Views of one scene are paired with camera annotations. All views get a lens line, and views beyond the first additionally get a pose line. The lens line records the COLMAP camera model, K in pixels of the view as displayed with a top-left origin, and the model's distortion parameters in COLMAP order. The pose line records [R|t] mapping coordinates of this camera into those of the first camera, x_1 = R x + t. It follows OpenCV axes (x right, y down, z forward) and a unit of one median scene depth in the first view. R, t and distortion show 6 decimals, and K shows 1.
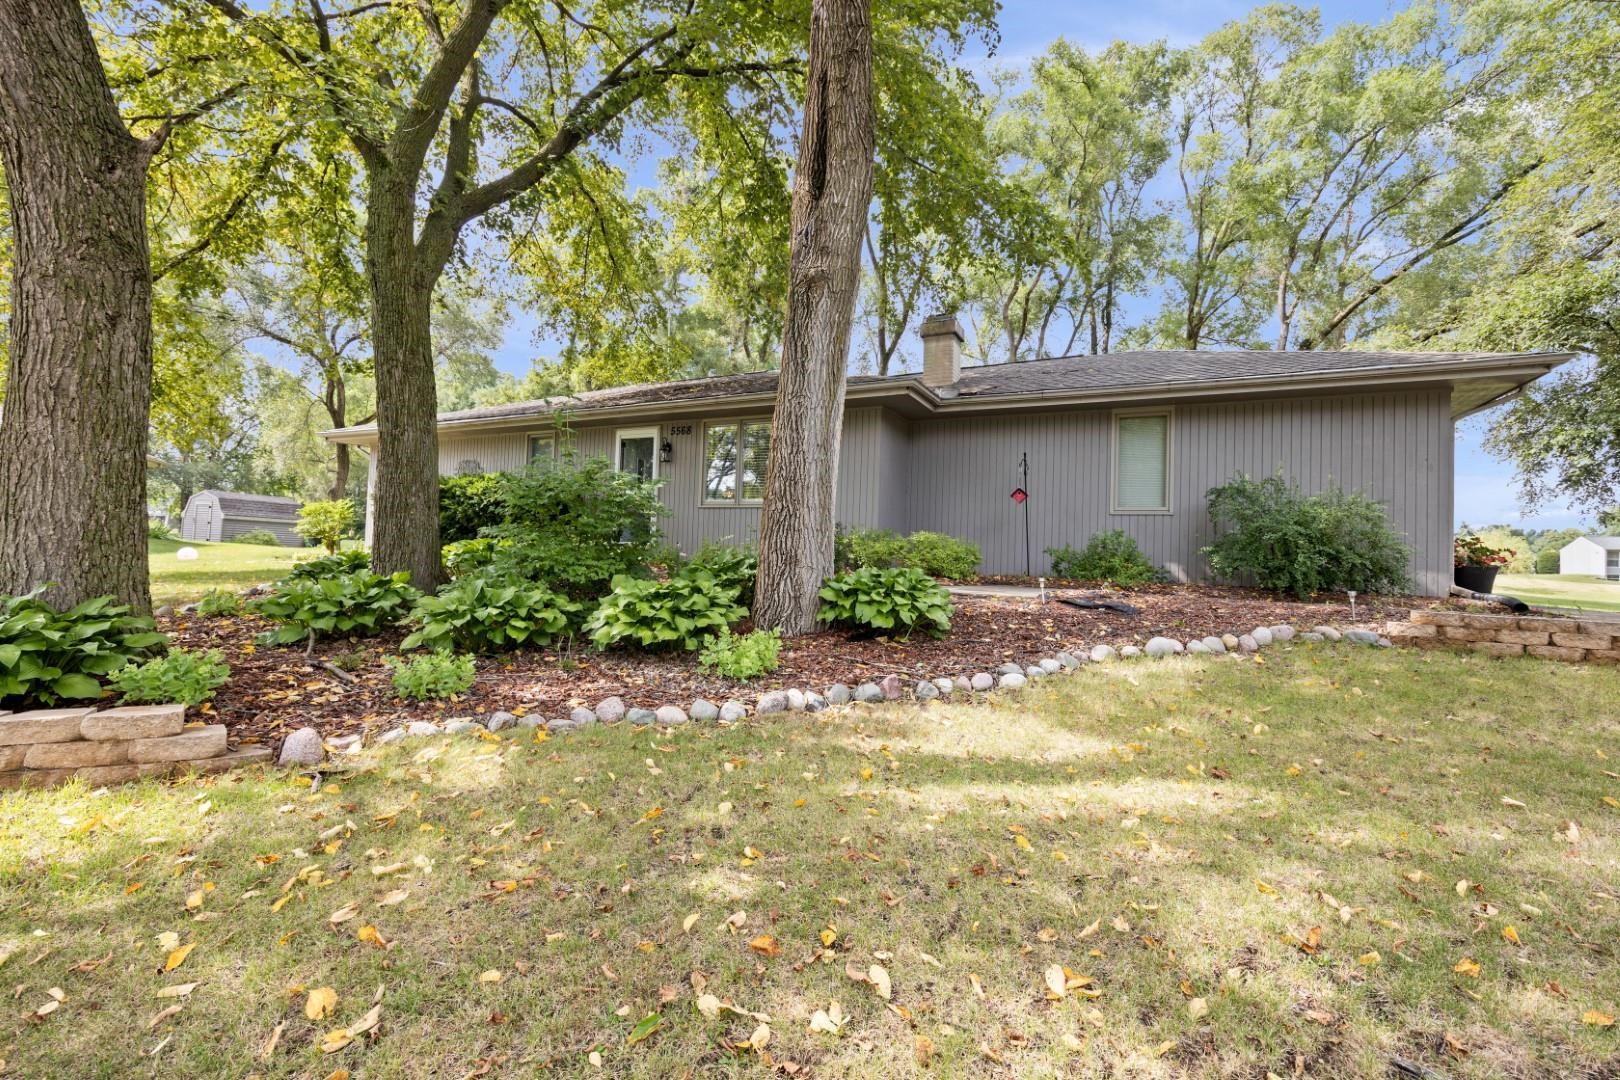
lens RADIAL K [[658.5, 0, 810.5], [0, 658.5, 532.6], [0, 0, 1]] dist [-0.001137, -0.000474]
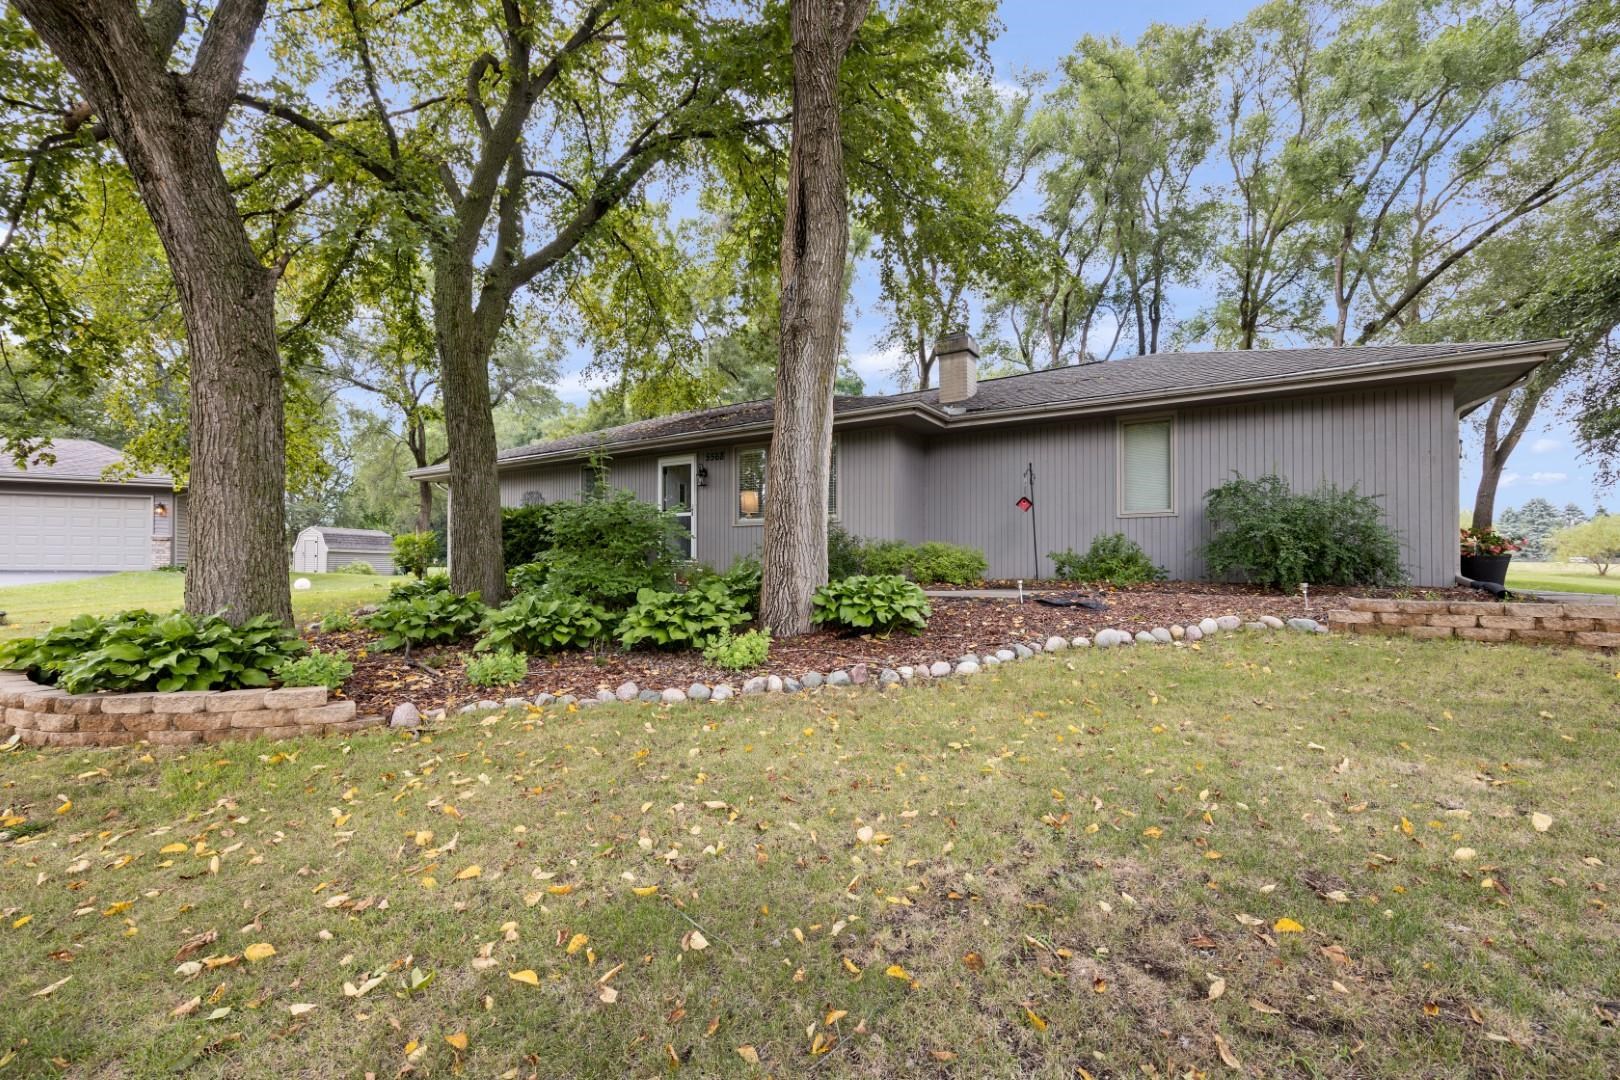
lens RADIAL K [[660.6, 0, 803.8], [0, 660.6, 556.0], [0, 0, 1]] dist [-0.000816, -0.000033]
pose [[0.994180, -0.035076, -0.101859, 0.078656], [0.036720, 0.999223, 0.014312, -0.000952], [0.101278, -0.017969, 0.994696, -0.106678]]
